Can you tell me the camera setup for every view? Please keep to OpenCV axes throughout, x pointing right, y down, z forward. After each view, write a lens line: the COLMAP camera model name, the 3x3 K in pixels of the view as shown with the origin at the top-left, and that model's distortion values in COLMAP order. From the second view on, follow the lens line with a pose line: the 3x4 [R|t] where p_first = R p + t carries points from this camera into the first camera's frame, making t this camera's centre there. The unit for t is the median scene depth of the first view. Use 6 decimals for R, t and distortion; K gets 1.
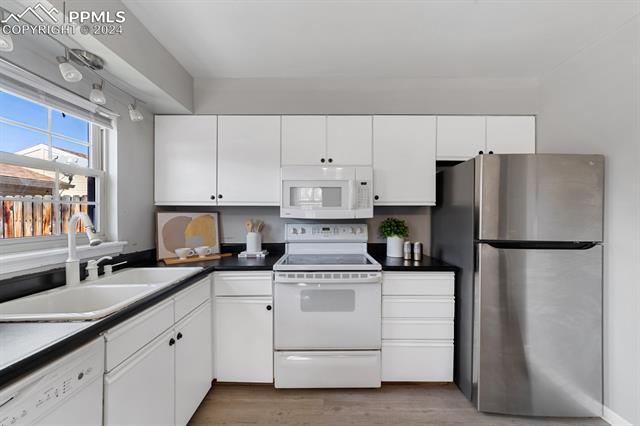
lens RADIAL K [[249.6, 0, 319.7], [0, 249.6, 214.7], [0, 0, 1]] dist [-0.010771, 0.002774]
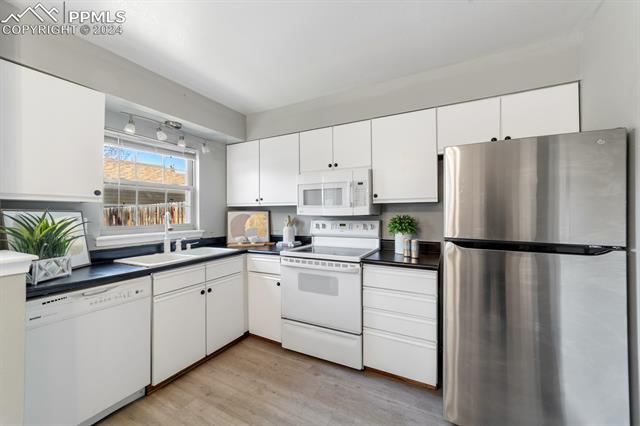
lens RADIAL K [[249.6, 0, 323.2], [0, 249.6, 209.3], [0, 0, 1]] dist [-0.010771, 0.002774]
pose [[0.888046, -0.011800, -0.459602, 0.548820], [0.006173, 0.999887, -0.013743, 0.002411], [0.459712, 0.009368, 0.888019, -0.048221]]
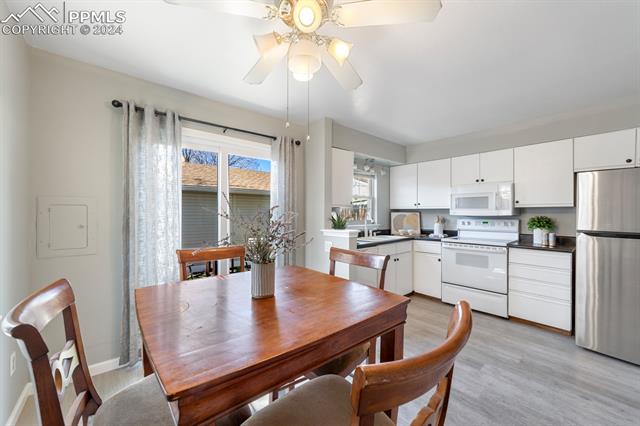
lens RADIAL K [[249.6, 0, 324.2], [0, 249.6, 213.1], [0, 0, 1]] dist [-0.010771, 0.002774]
pose [[0.663762, -0.001443, -0.747943, 0.608514], [0.000130, 0.999998, -0.001814, 0.001023], [0.747944, 0.001107, 0.663761, -0.913027]]
